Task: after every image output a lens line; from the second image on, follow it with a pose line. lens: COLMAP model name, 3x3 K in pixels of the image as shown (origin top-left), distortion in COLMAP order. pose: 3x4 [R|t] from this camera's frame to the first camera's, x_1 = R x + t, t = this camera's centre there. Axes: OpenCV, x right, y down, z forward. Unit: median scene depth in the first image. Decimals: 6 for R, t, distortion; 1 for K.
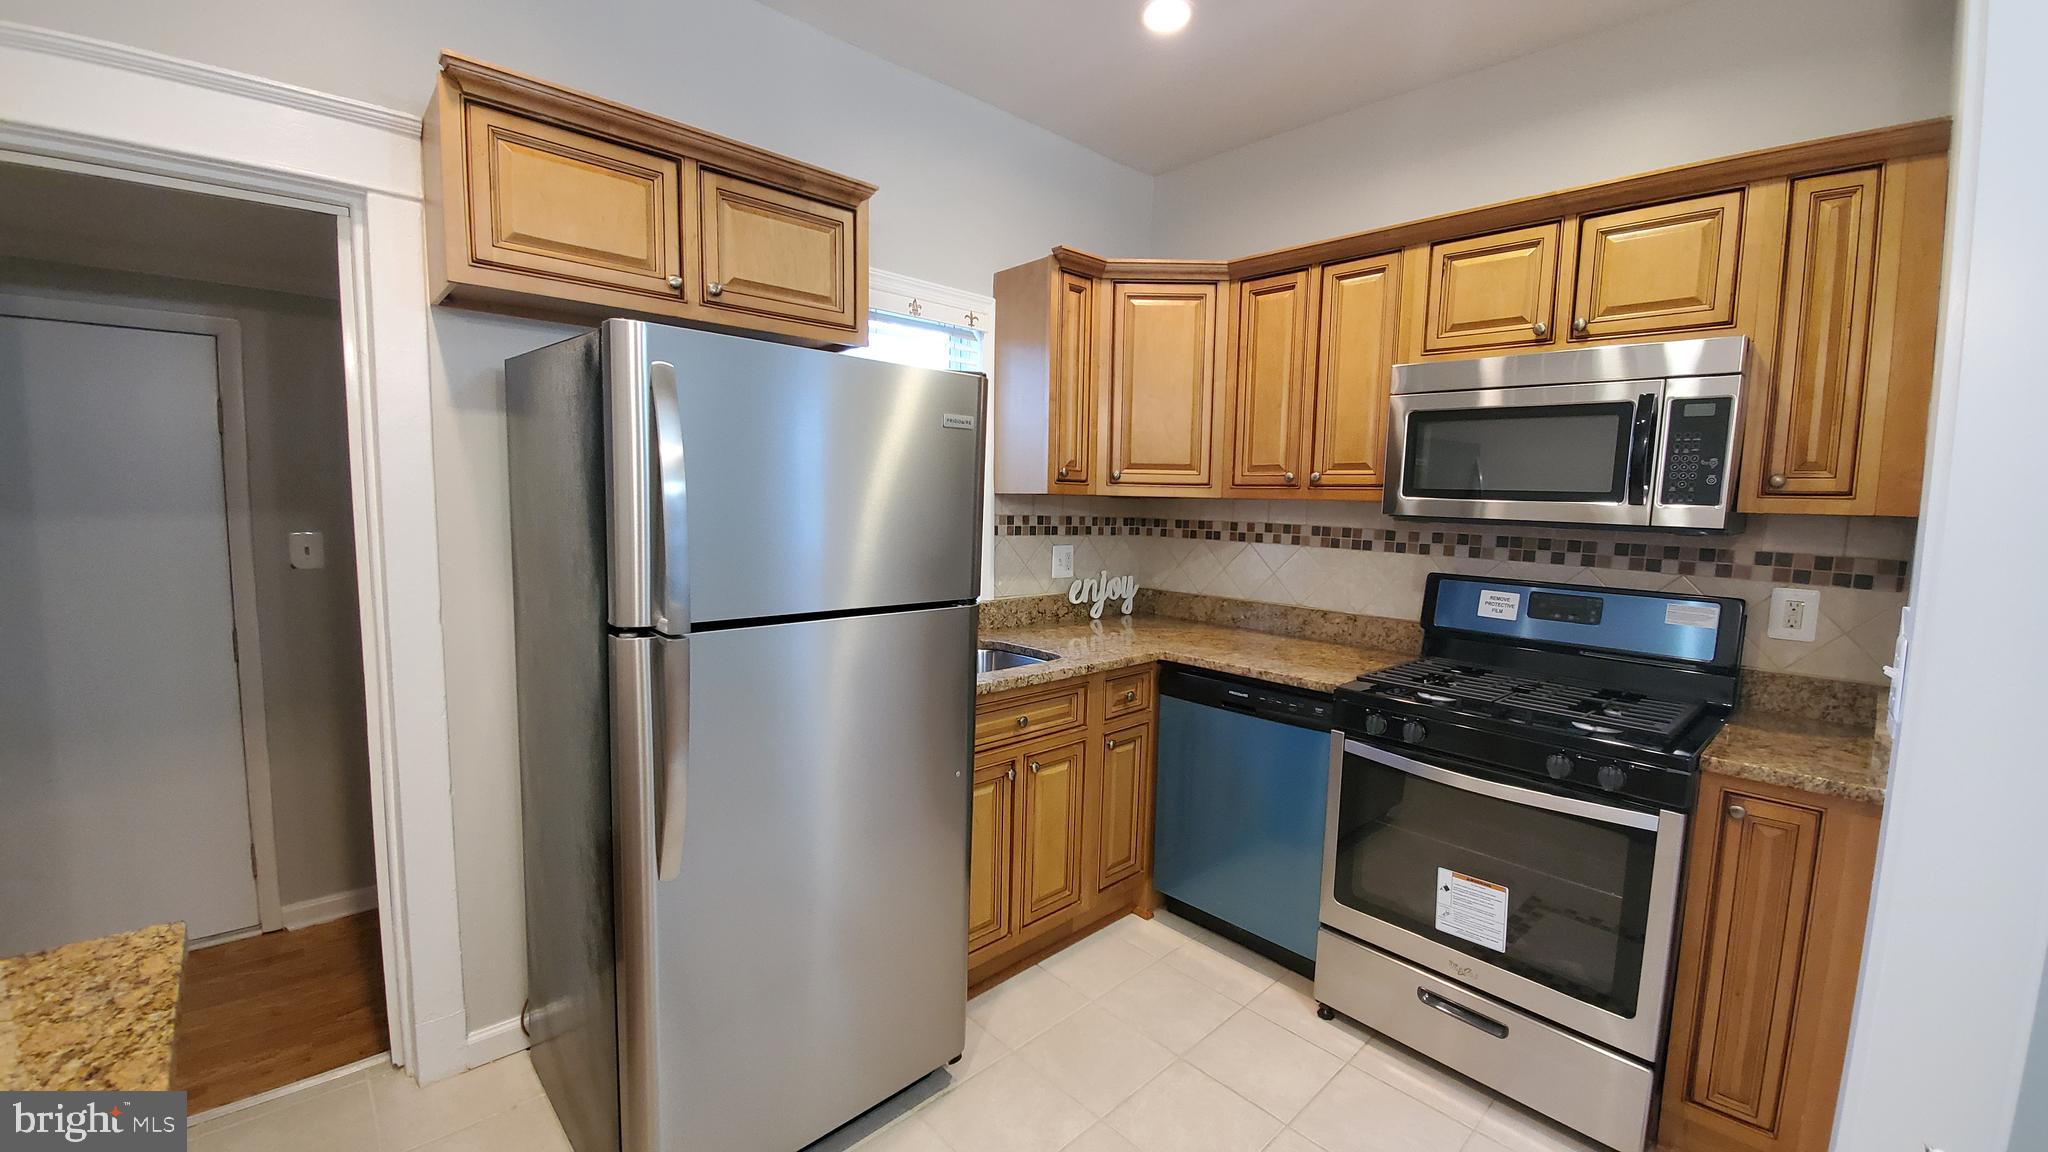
lens RADIAL K [[802.8, 0, 1043.2], [0, 802.8, 578.5], [0, 0, 1]] dist [0.007860, -0.013618]
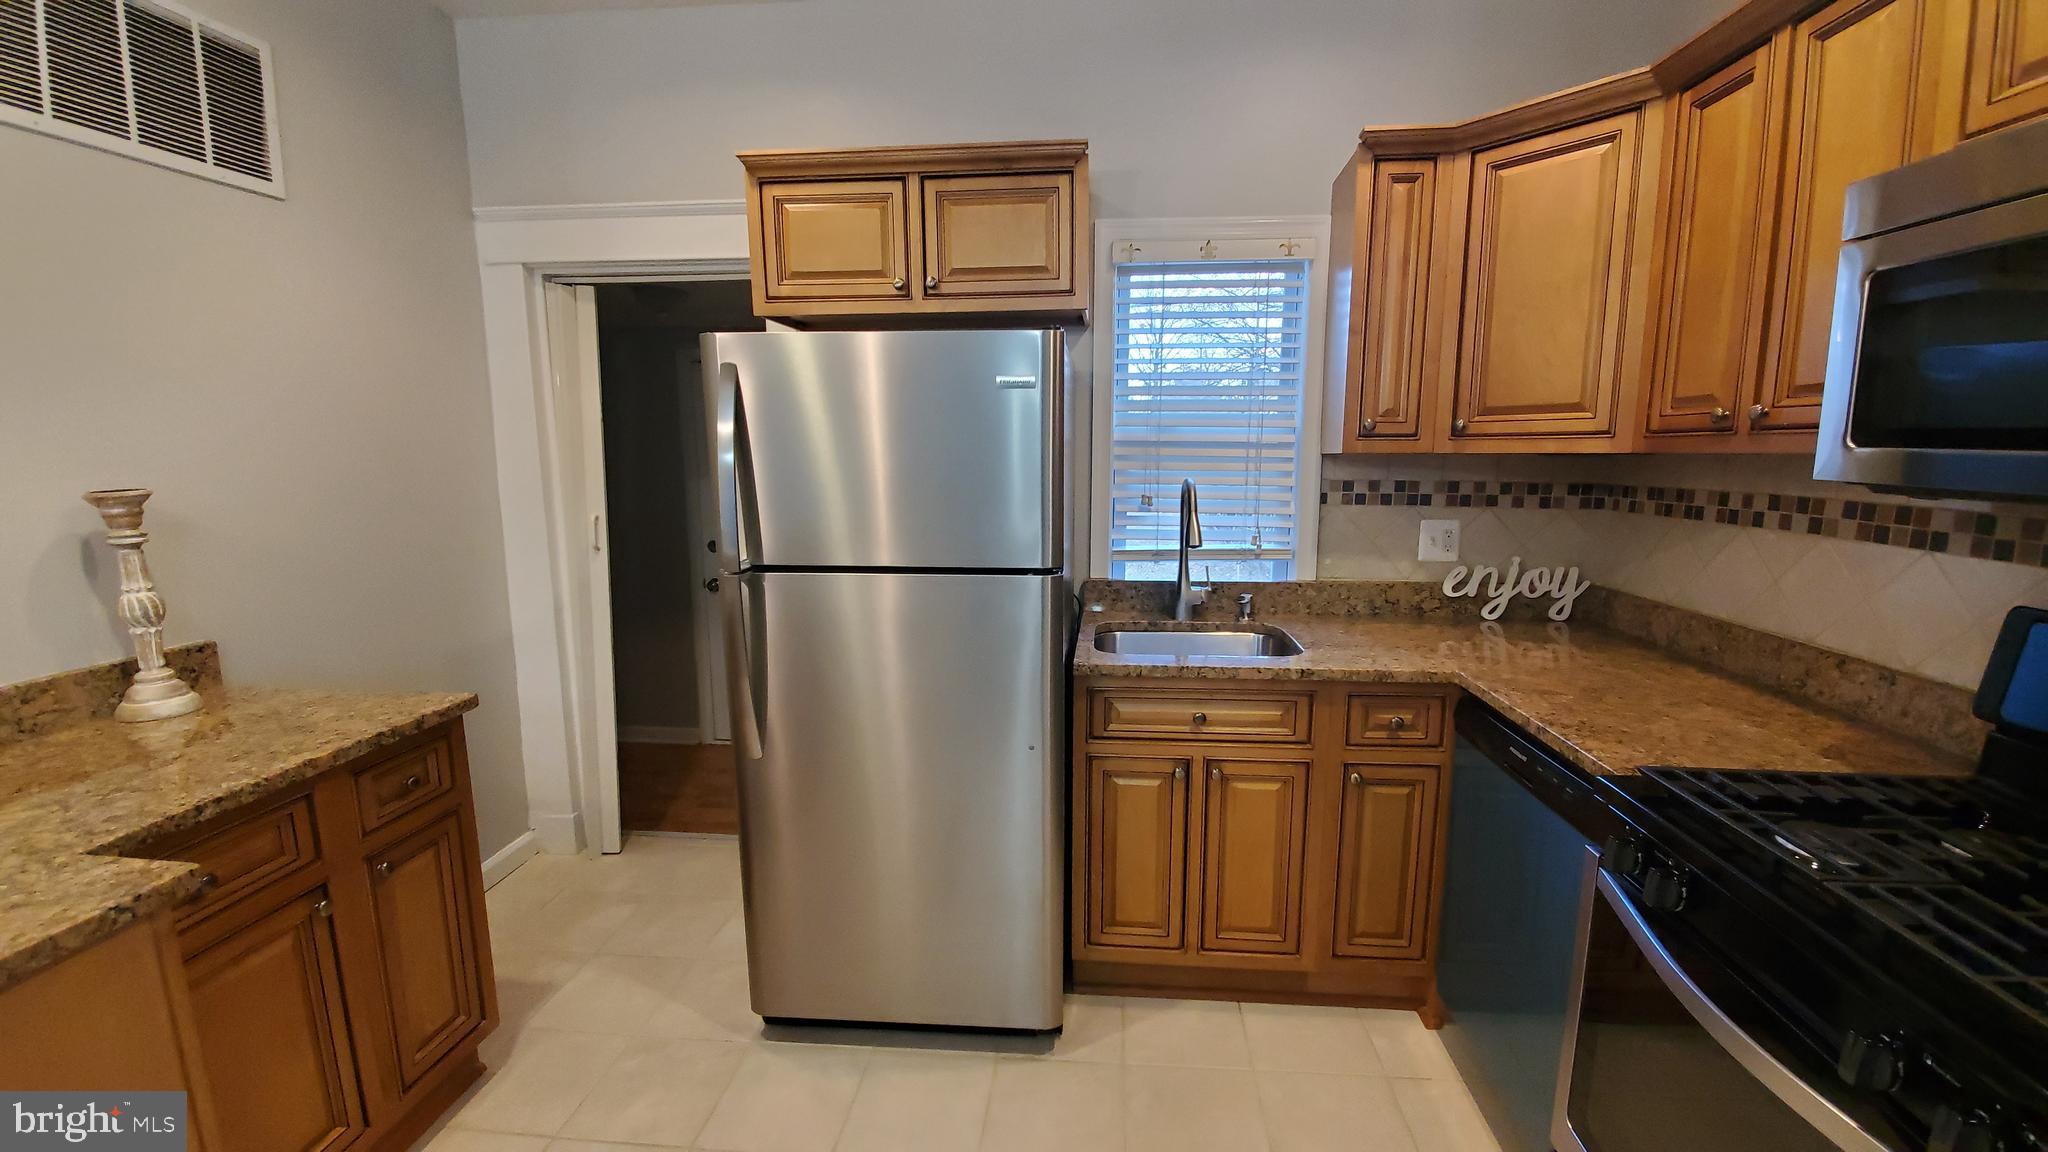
lens RADIAL K [[802.8, 0, 1043.2], [0, 802.8, 578.5], [0, 0, 1]] dist [0.007860, -0.013618]
pose [[0.663994, 0.092469, -0.741998, 0.390275], [-0.058787, 0.995708, 0.071479, -0.019846], [0.745423, -0.003841, 0.666580, 0.231484]]
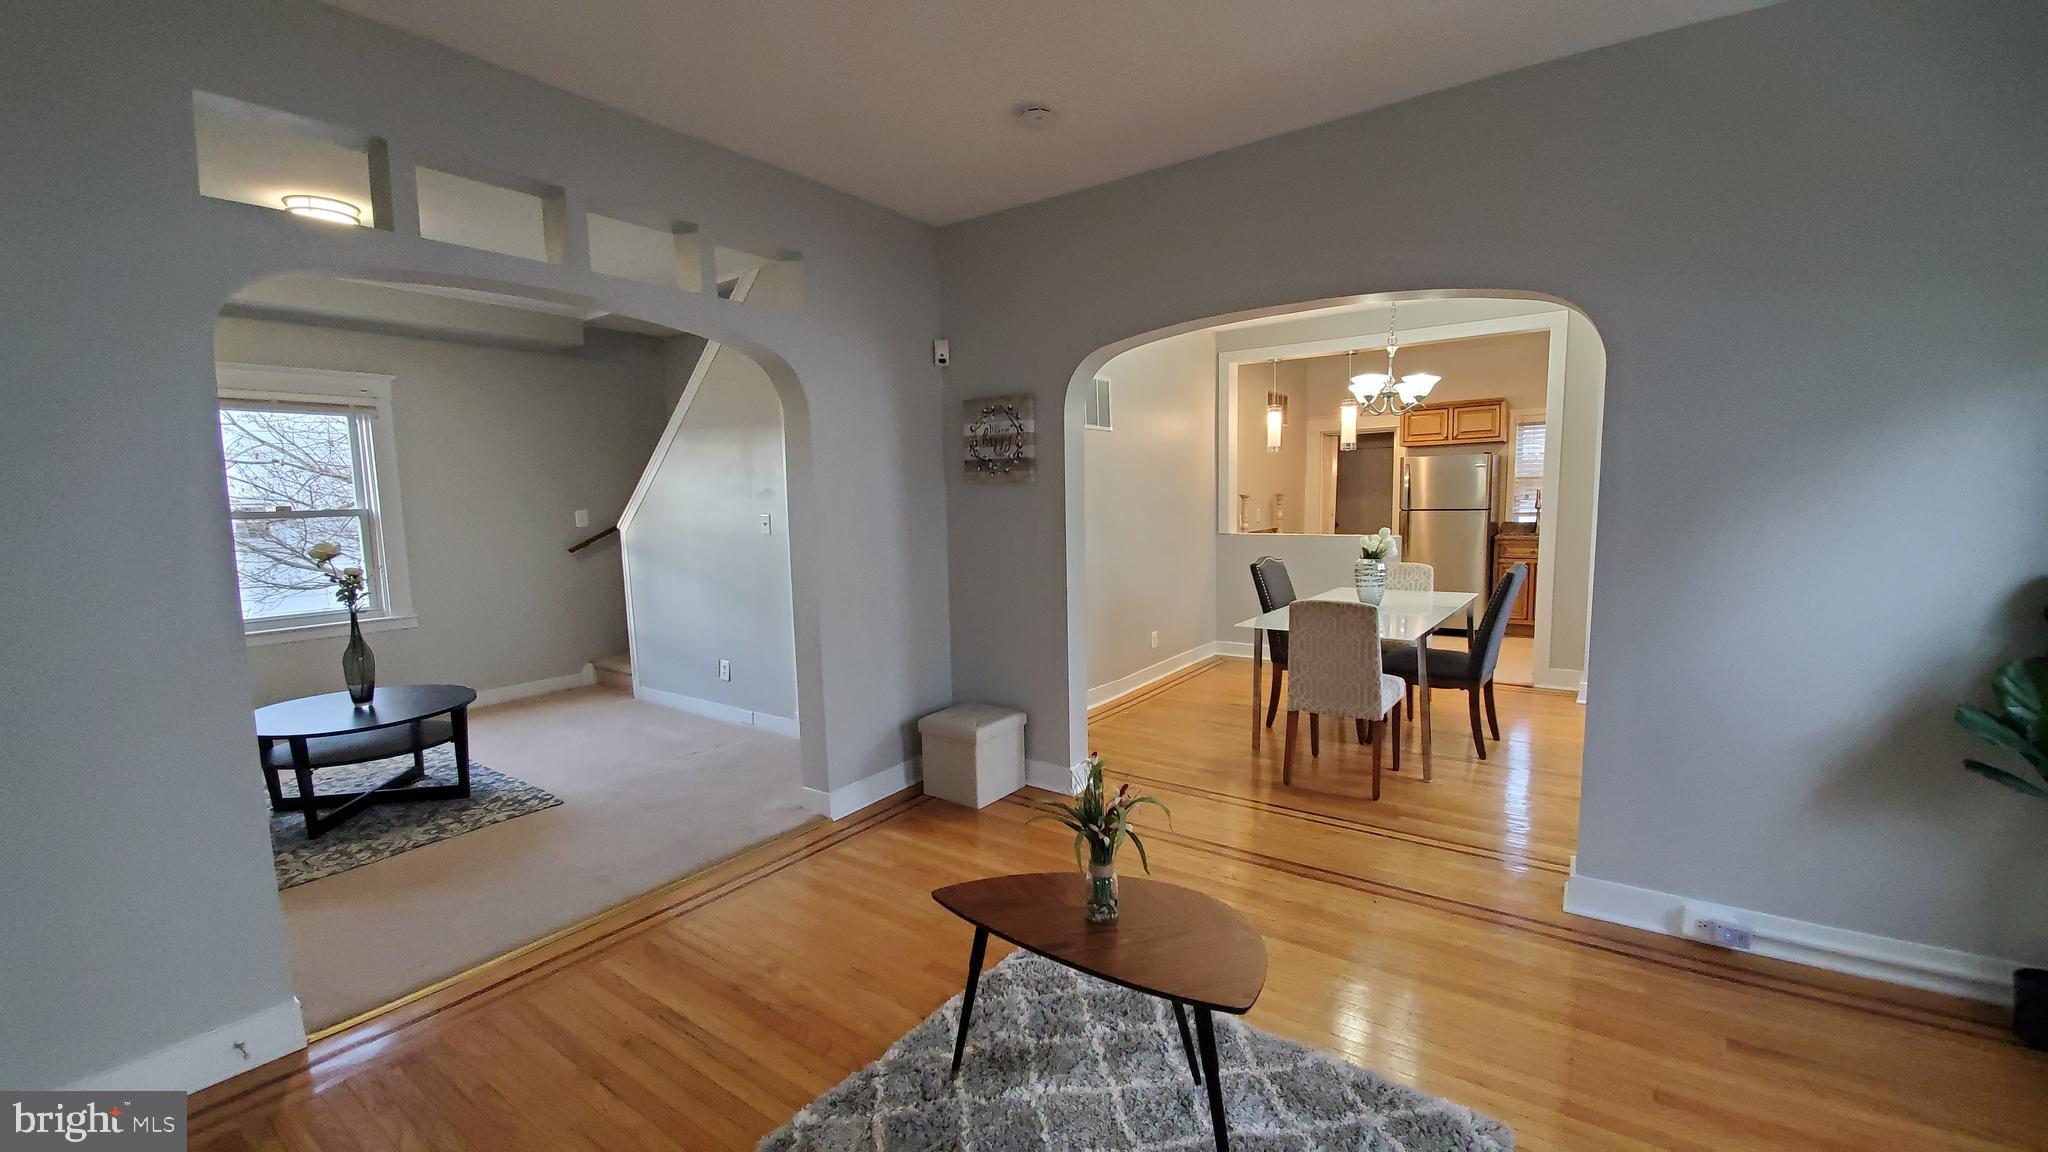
lens RADIAL K [[802.8, 0, 1043.2], [0, 802.8, 578.5], [0, 0, 1]] dist [0.007860, -0.013618]
pose [[0.200705, 0.077608, -0.976573, 2.179945], [-0.072975, 0.995272, 0.064096, 0.175496], [0.976930, 0.058401, 0.205420, -1.259973]]
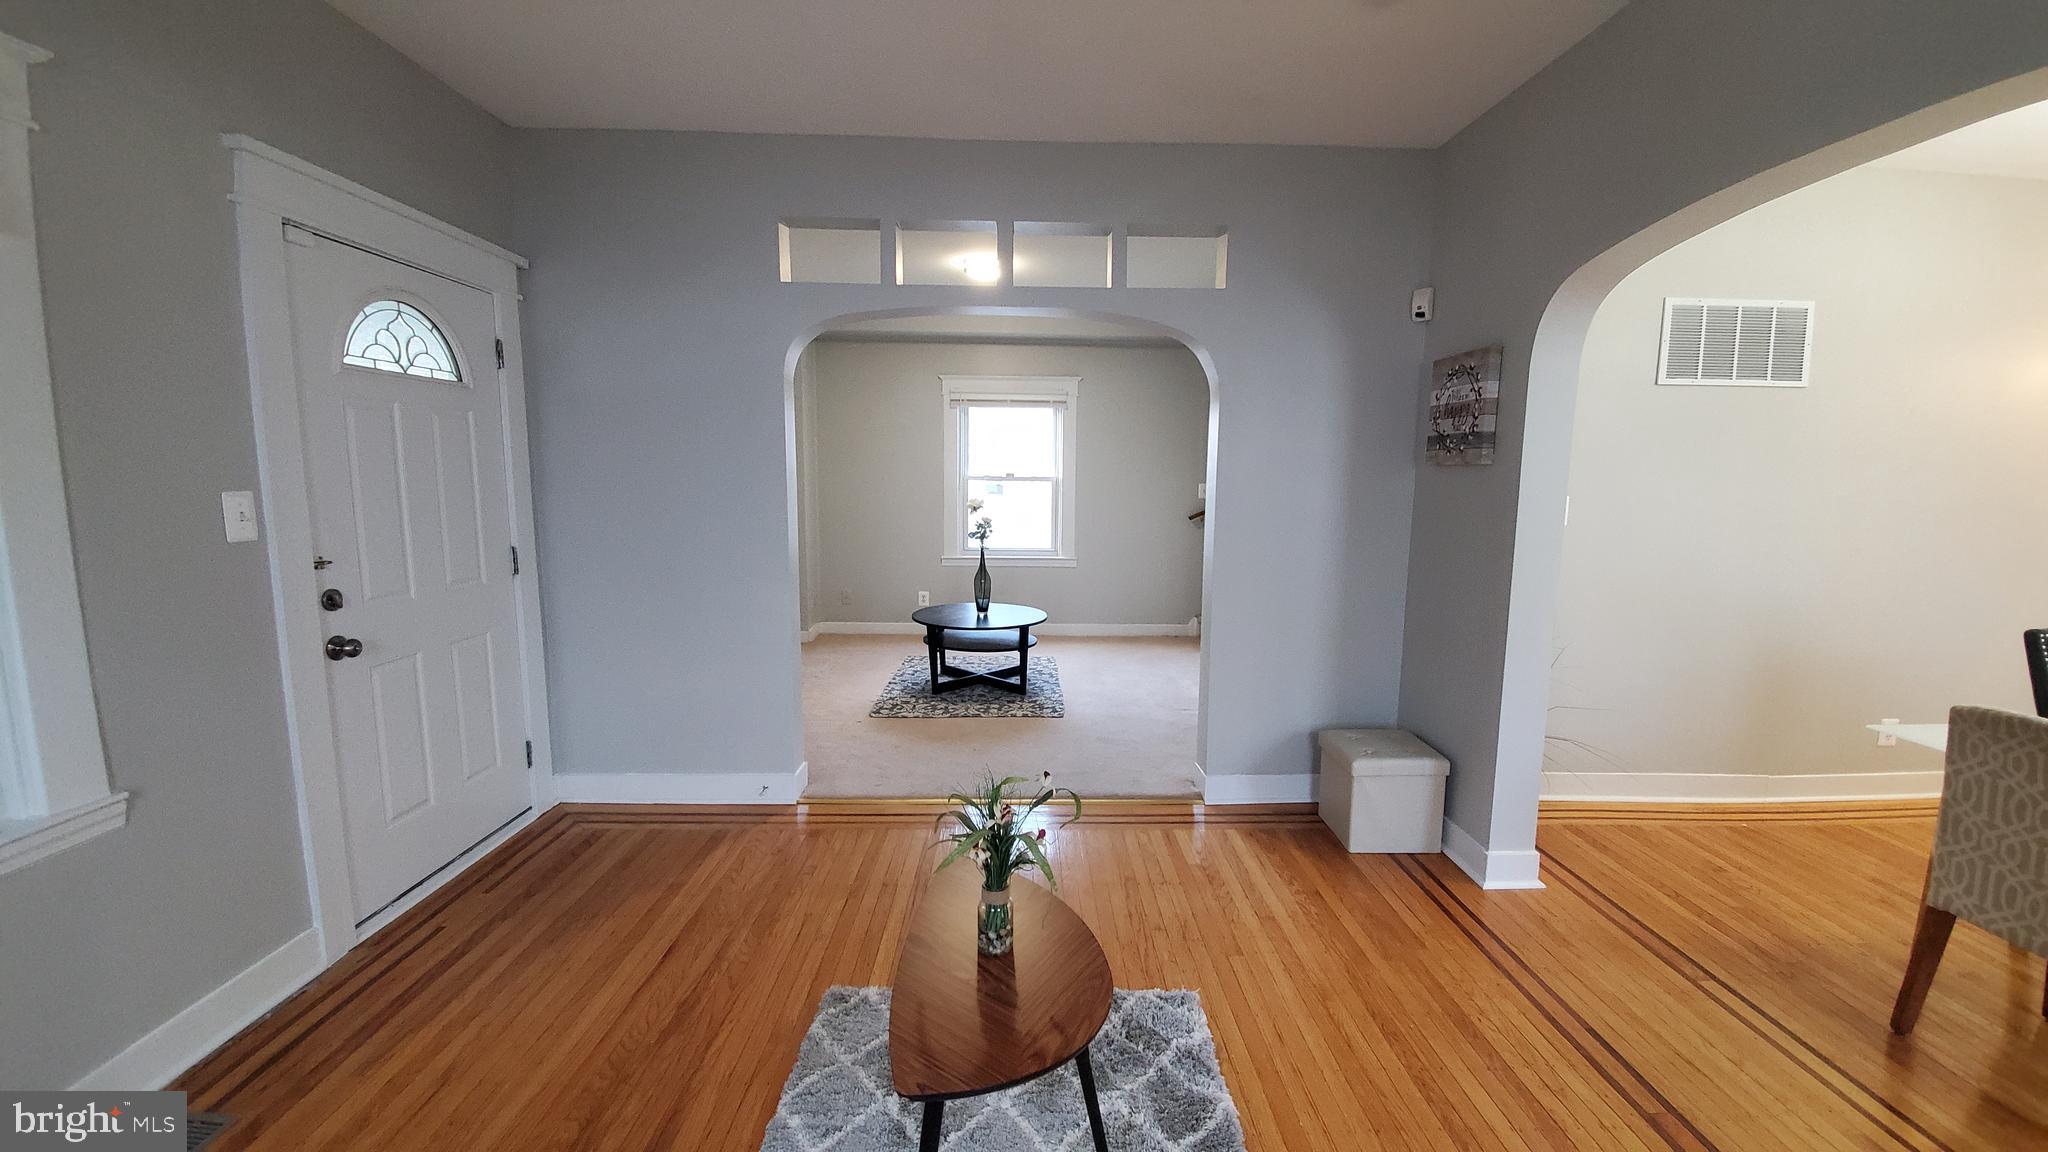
lens RADIAL K [[802.8, 0, 1043.2], [0, 802.8, 578.5], [0, 0, 1]] dist [0.007860, -0.013618]
pose [[-0.666936, 0.068252, -0.741982, 1.992951], [-0.096278, 0.979554, 0.176645, 0.120726], [0.738869, 0.189248, -0.646729, -0.767020]]
